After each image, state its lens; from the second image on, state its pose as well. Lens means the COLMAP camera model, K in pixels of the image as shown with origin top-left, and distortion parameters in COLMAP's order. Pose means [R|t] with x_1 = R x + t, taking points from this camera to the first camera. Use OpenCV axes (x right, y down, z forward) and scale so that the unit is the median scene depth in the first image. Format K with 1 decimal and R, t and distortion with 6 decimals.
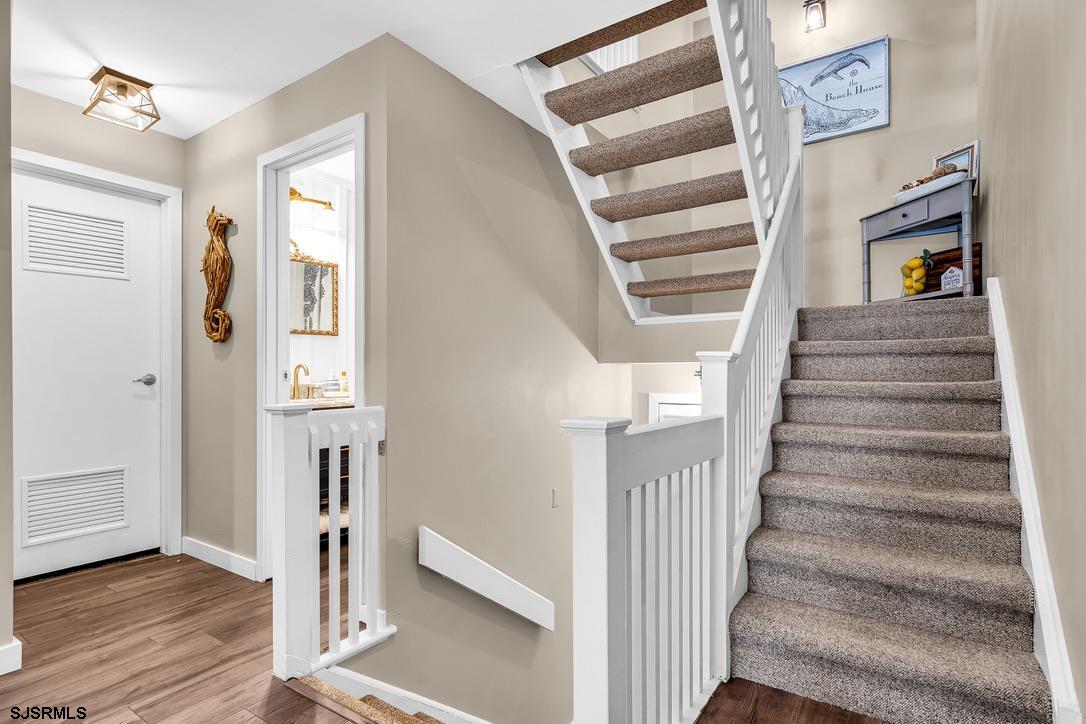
lens RADIAL K [[540.2, 0, 546.8], [0, 540.2, 368.0], [0, 0, 1]] dist [-0.001153, -0.000040]
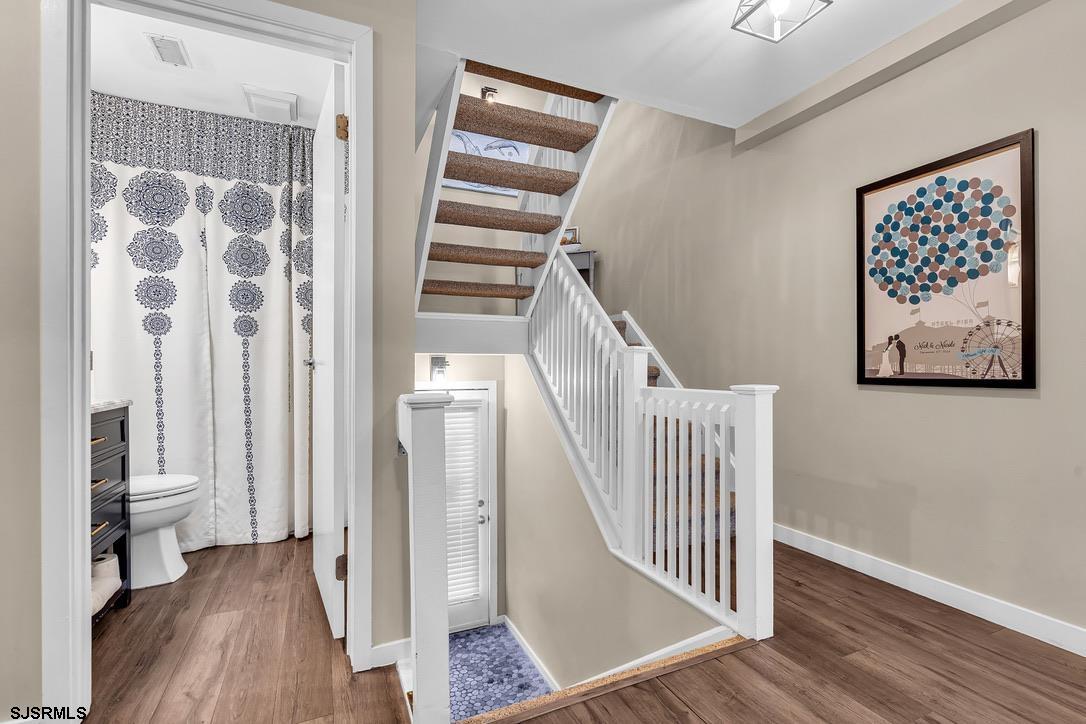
lens RADIAL K [[490.3, 0, 542.1], [0, 490.3, 365.7], [0, 0, 1]] dist [-0.001968, -0.000102]
pose [[0.517496, -0.000699, 0.855685, -0.533955], [-0.003387, 0.999990, 0.002865, 0.012767], [-0.855679, -0.004381, 0.517488, 0.266615]]
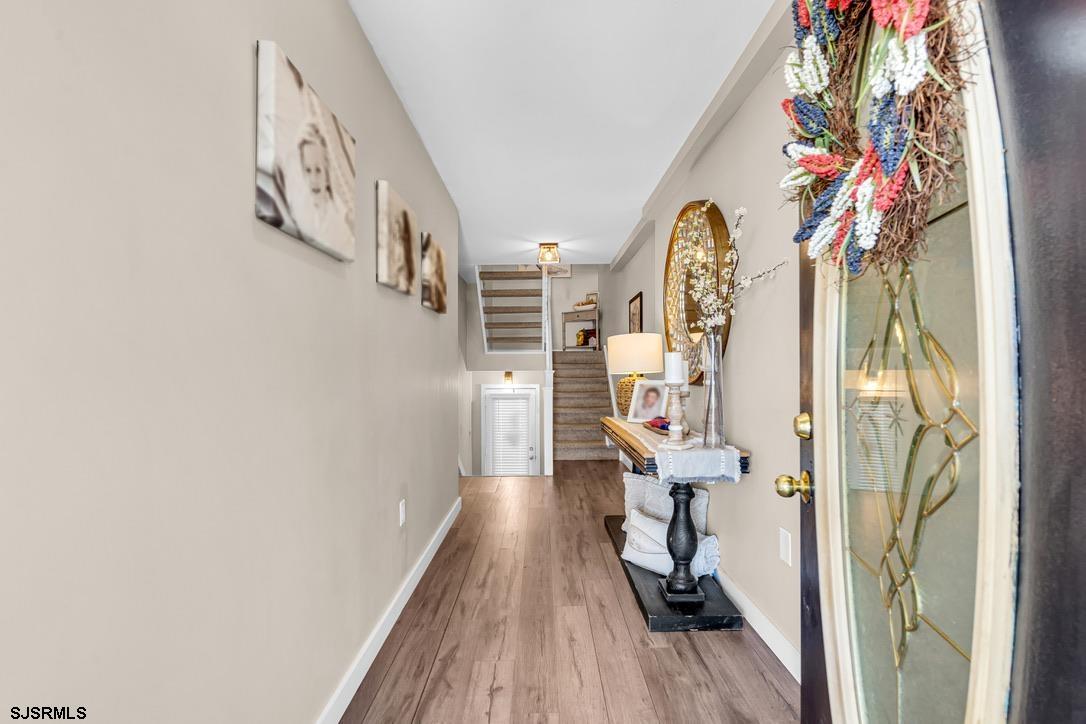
lens RADIAL K [[490.3, 0, 542.1], [0, 490.3, 365.7], [0, 0, 1]] dist [-0.001968, -0.000102]
pose [[0.824194, 0.000960, 0.566307, -0.826617], [0.000107, 0.999998, -0.001851, -0.026968], [-0.566308, 0.001586, 0.824192, -0.868339]]
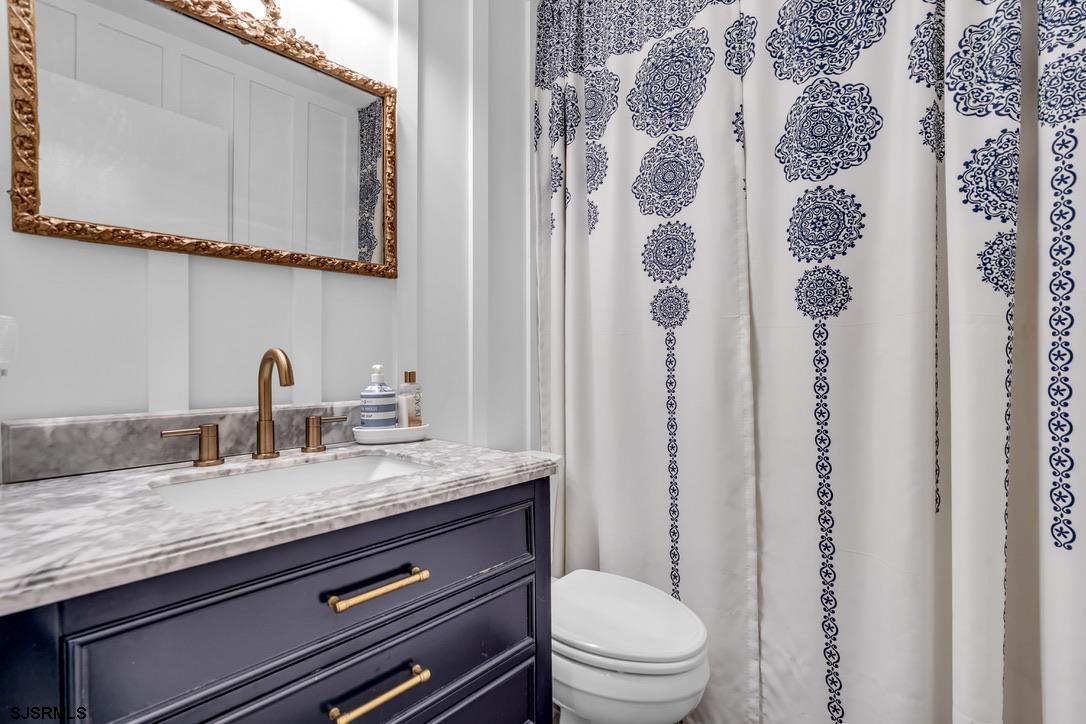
lens RADIAL K [[490.3, 0, 542.1], [0, 490.3, 365.7], [0, 0, 1]] dist [-0.001968, -0.000102]
pose [[0.988923, -0.000626, -0.148426, -0.248334], [0.001508, 0.999982, 0.005831, 0.000791], [0.148420, -0.005991, 0.988906, 0.717121]]
